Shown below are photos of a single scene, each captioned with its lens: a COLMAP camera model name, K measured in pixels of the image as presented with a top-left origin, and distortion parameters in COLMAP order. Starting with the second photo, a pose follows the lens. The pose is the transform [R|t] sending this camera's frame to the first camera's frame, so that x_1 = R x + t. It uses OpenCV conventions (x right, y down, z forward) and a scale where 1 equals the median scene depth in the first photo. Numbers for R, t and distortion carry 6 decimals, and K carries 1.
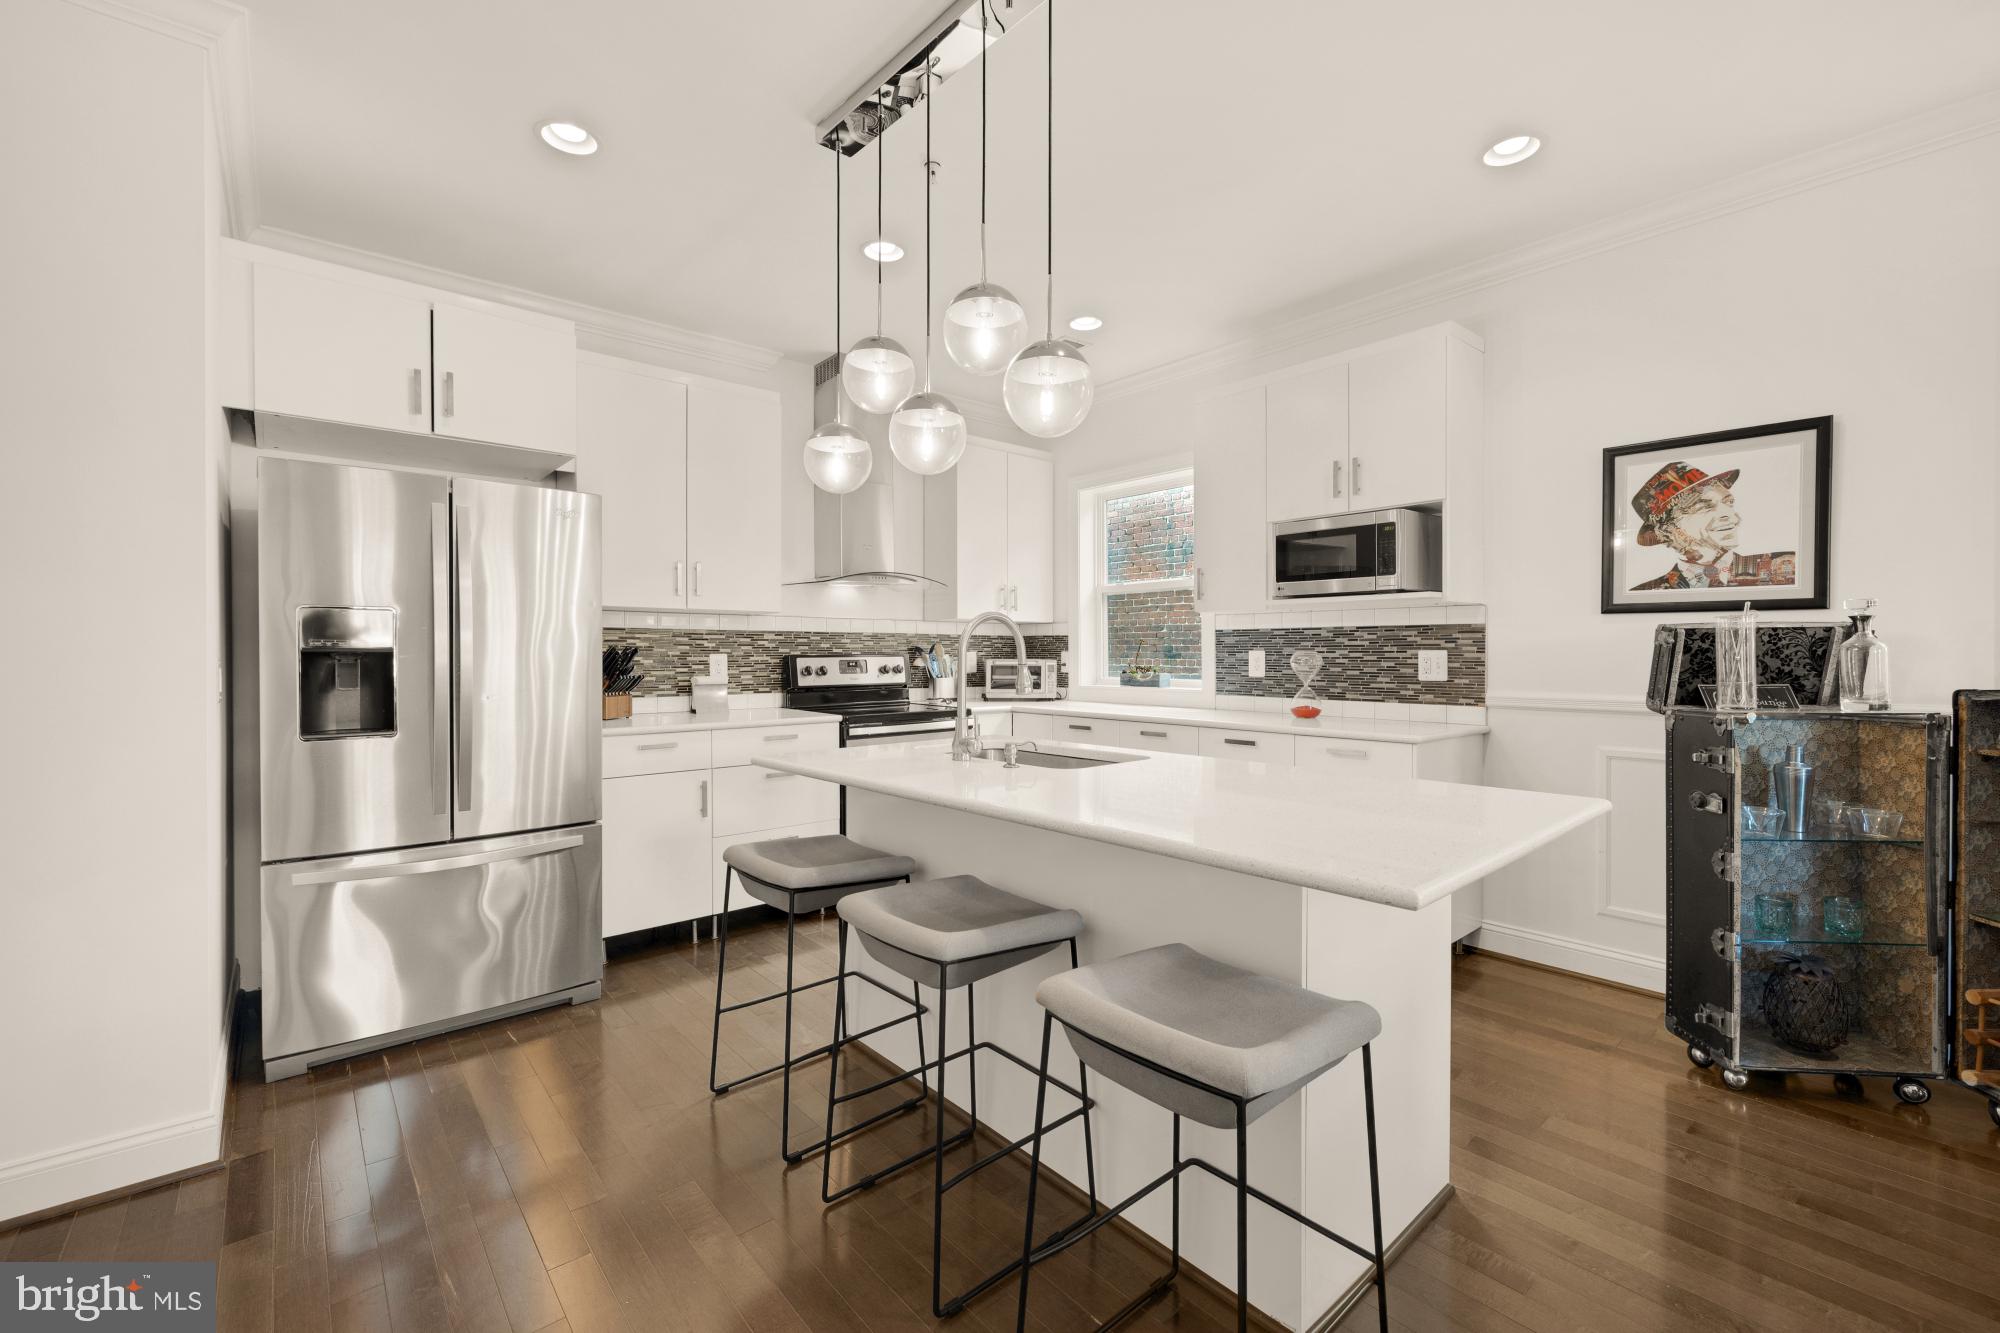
lens RADIAL K [[842.6, 0, 1008.6], [0, 842.6, 660.2], [0, 0, 1]] dist [0.000916, 0.000878]
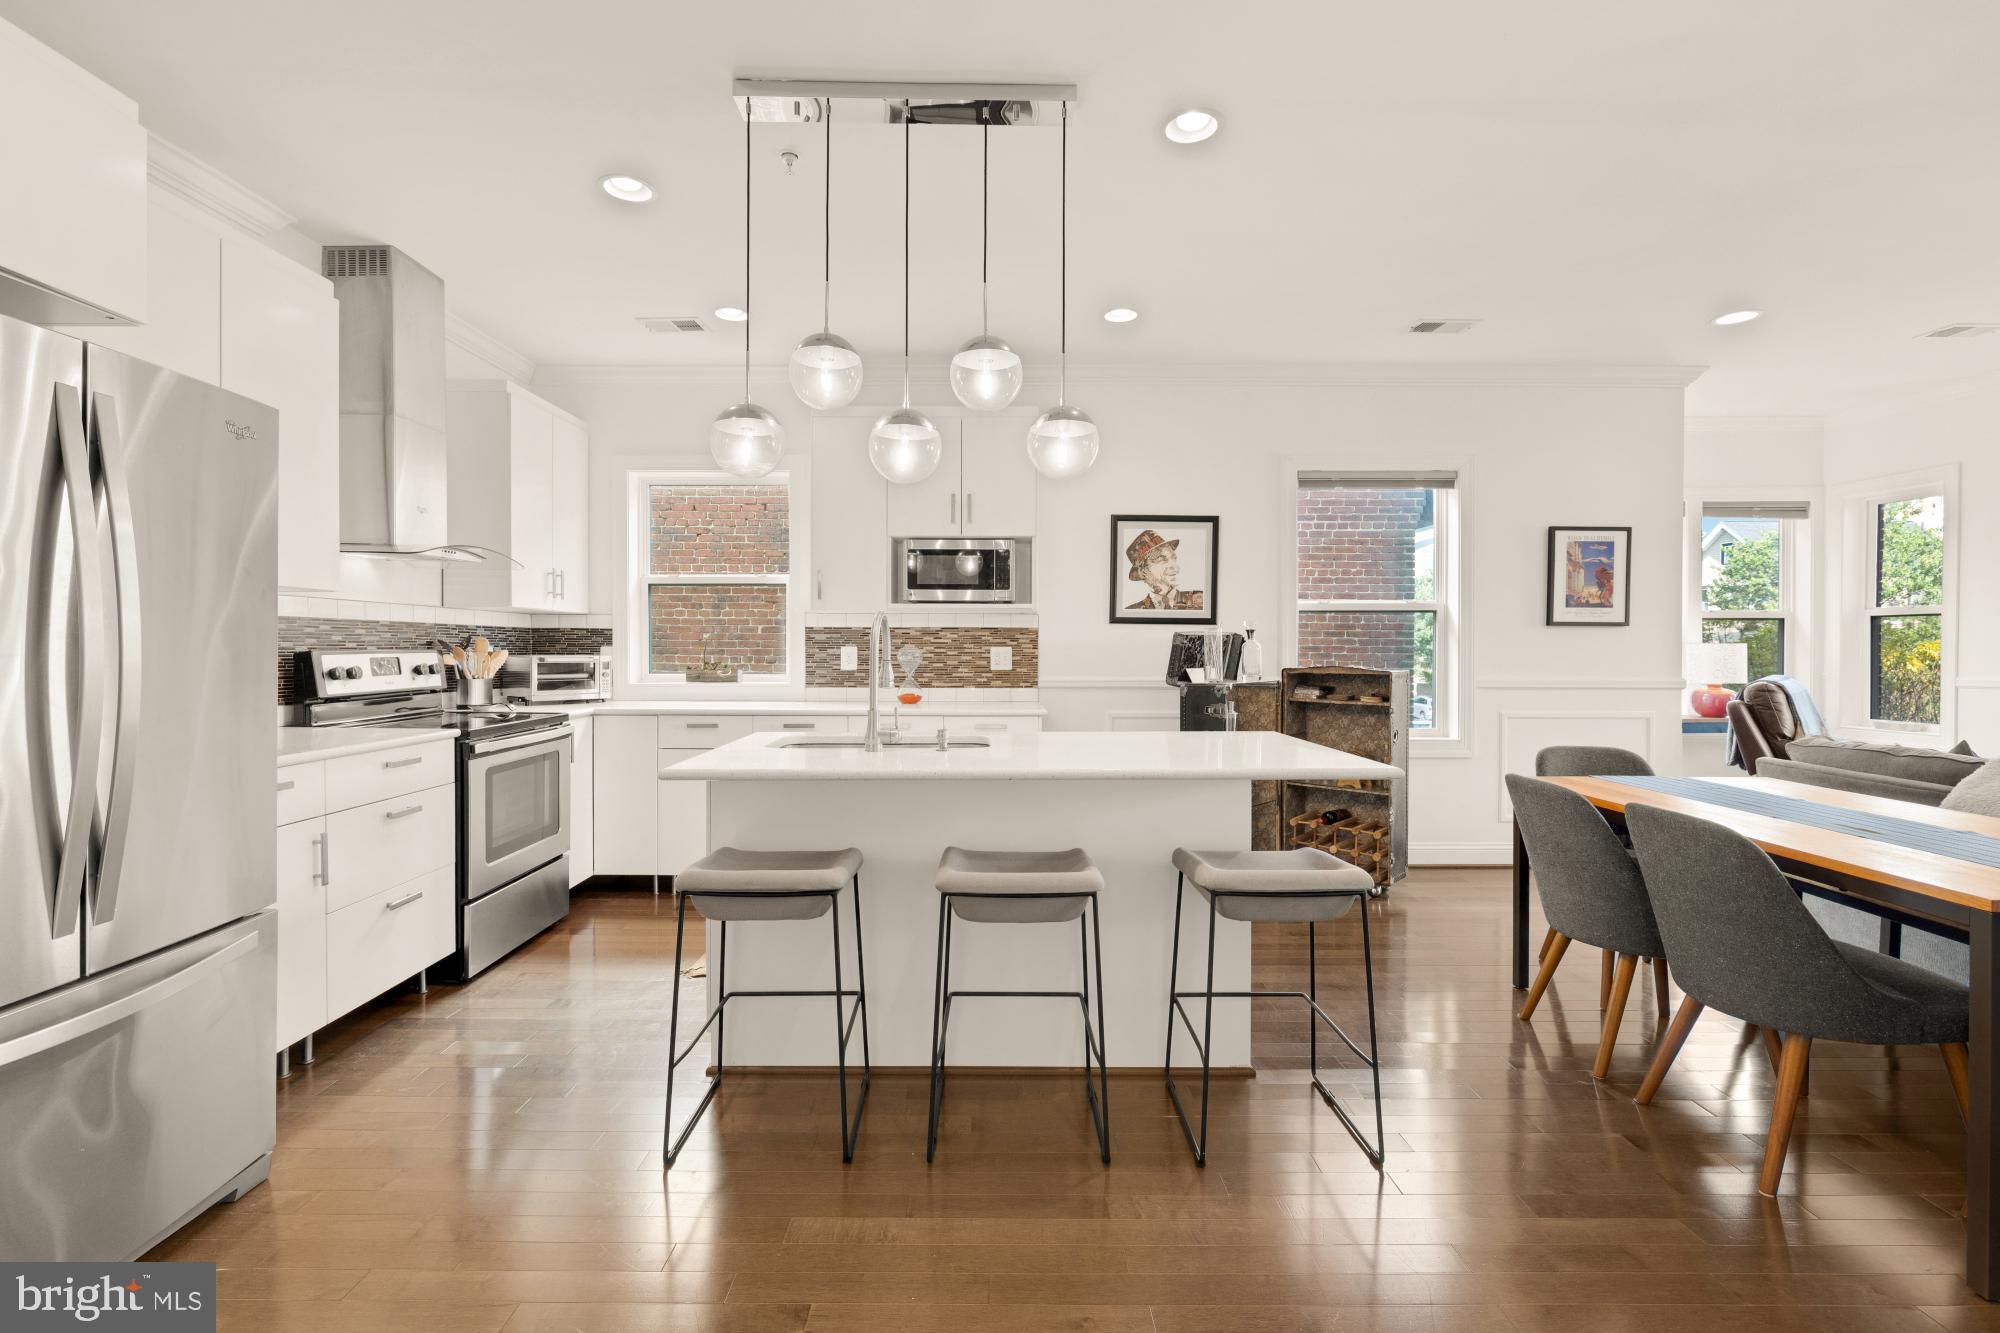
lens RADIAL K [[862.1, 0, 1002.4], [0, 862.1, 658.6], [0, 0, 1]] dist [-0.001931, 0.000570]
pose [[0.656750, -0.008060, 0.754065, -0.525680], [0.004202, 0.999966, 0.007028, -0.002999], [-0.754097, -0.001447, 0.656762, 0.113009]]
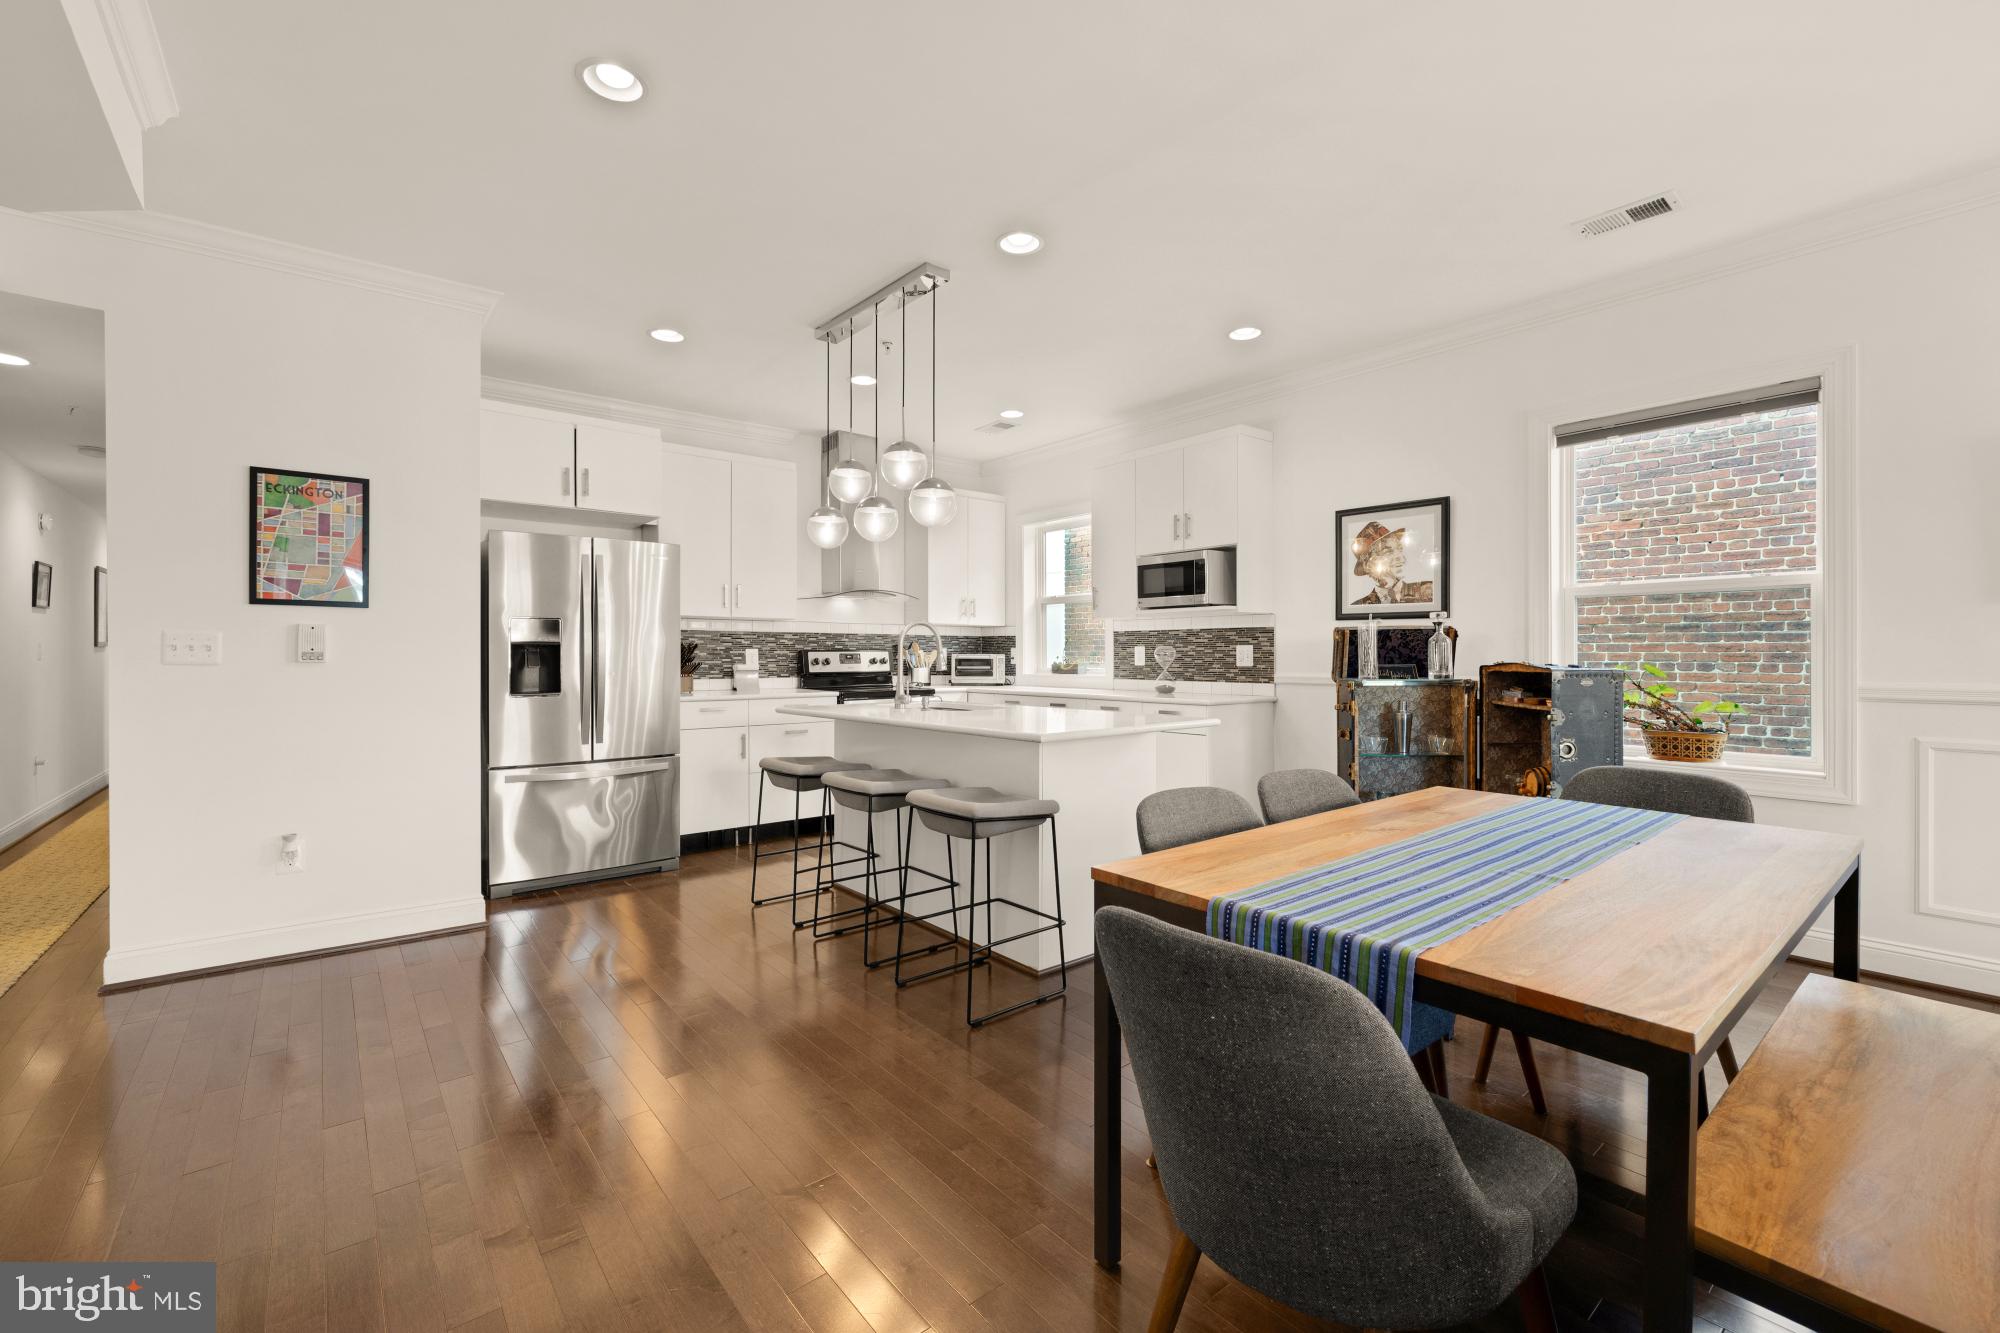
lens RADIAL K [[842.6, 0, 1010.1], [0, 842.6, 661.4], [0, 0, 1]] dist [0.000916, 0.000878]
pose [[0.999720, 0.000173, -0.023666, 0.138965], [-0.000215, 0.999998, -0.001745, 0.018774], [0.023665, 0.001750, 0.999718, -0.461065]]
